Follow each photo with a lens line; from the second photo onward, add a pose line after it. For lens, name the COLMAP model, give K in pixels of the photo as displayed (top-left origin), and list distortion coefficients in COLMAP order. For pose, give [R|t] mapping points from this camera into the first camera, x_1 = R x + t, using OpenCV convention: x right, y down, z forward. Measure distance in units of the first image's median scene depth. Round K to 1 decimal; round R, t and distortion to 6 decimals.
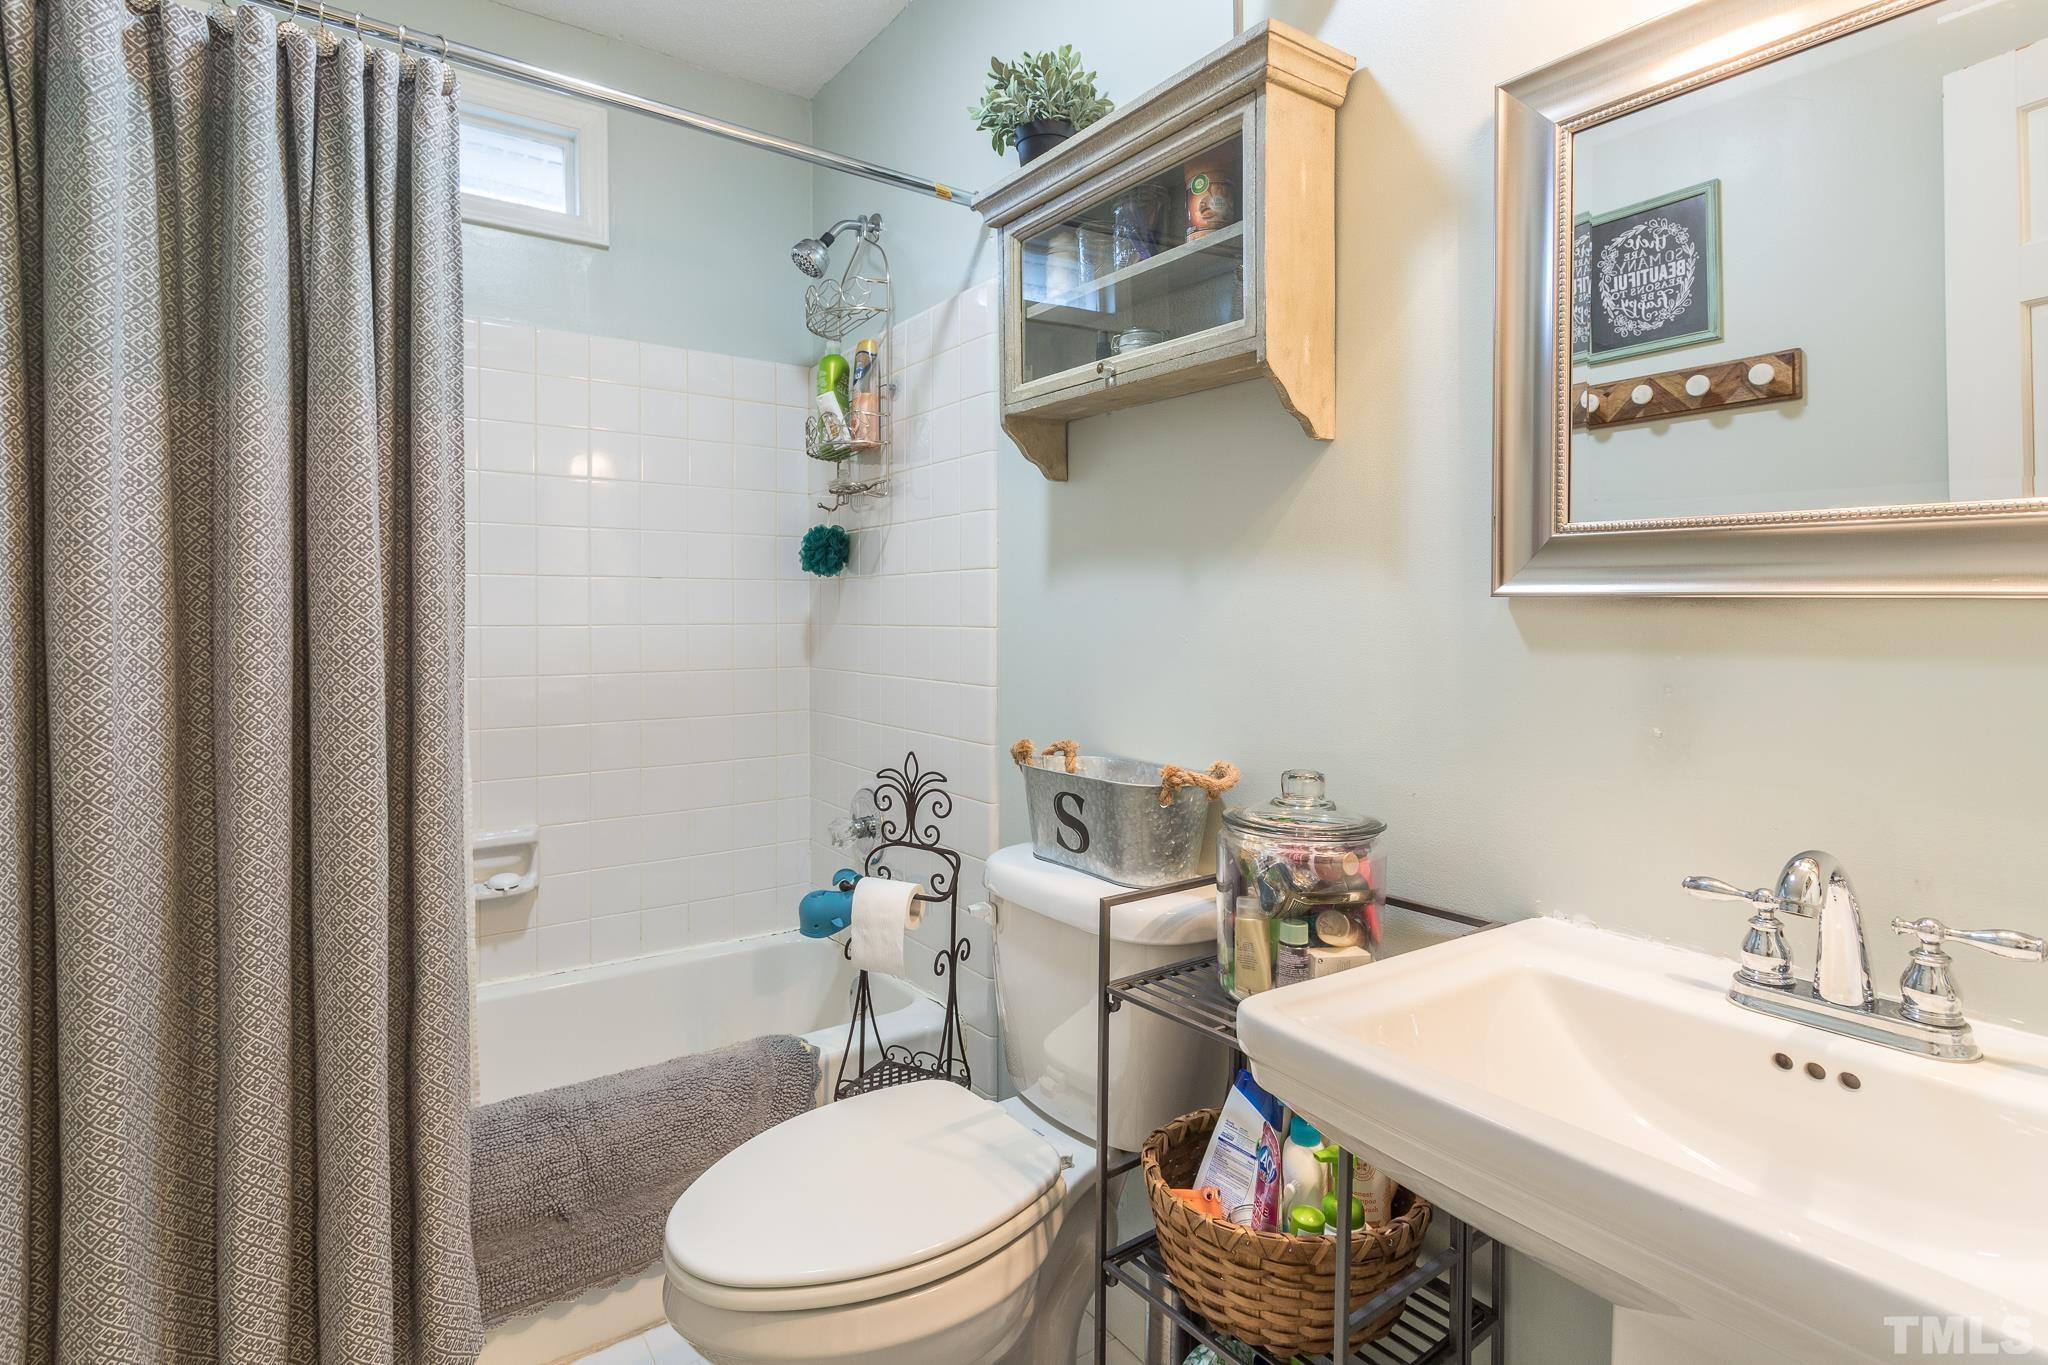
lens RADIAL K [[986.7, 0, 1031.5], [0, 986.7, 662.8], [0, 0, 1]] dist [0.001283, 0.000867]
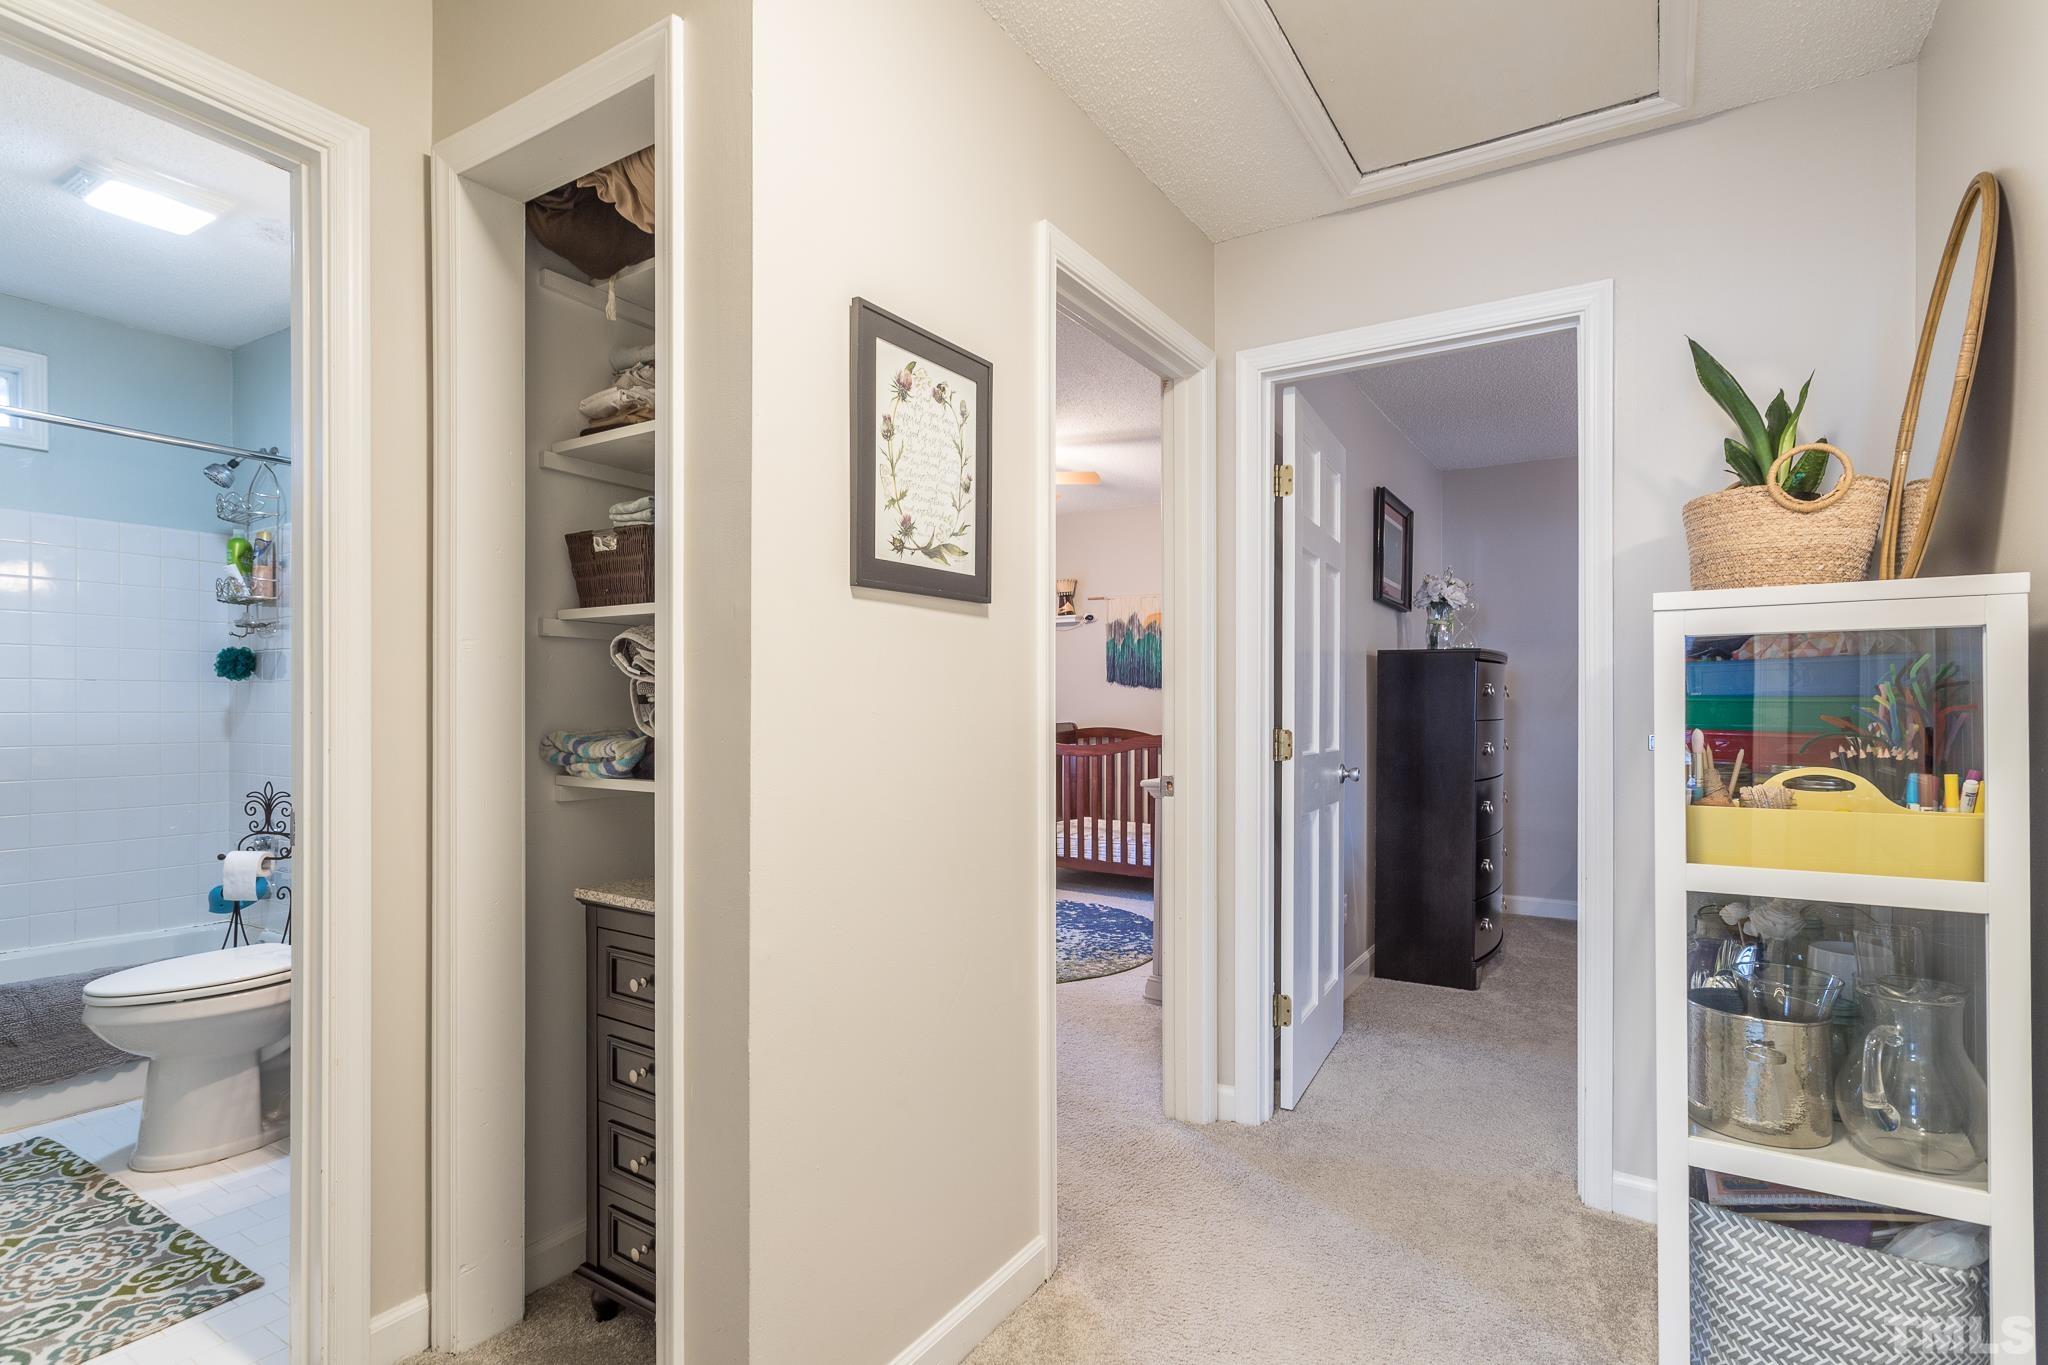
lens RADIAL K [[1004.5, 0, 1026.2], [0, 1004.5, 722.6], [0, 0, 1]] dist [0.013589, 0.000082]
pose [[0.932853, -0.008639, 0.360154, 0.375136], [0.020824, 0.999334, -0.029965, 0.050110], [-0.359655, 0.035452, 0.932412, -0.912347]]
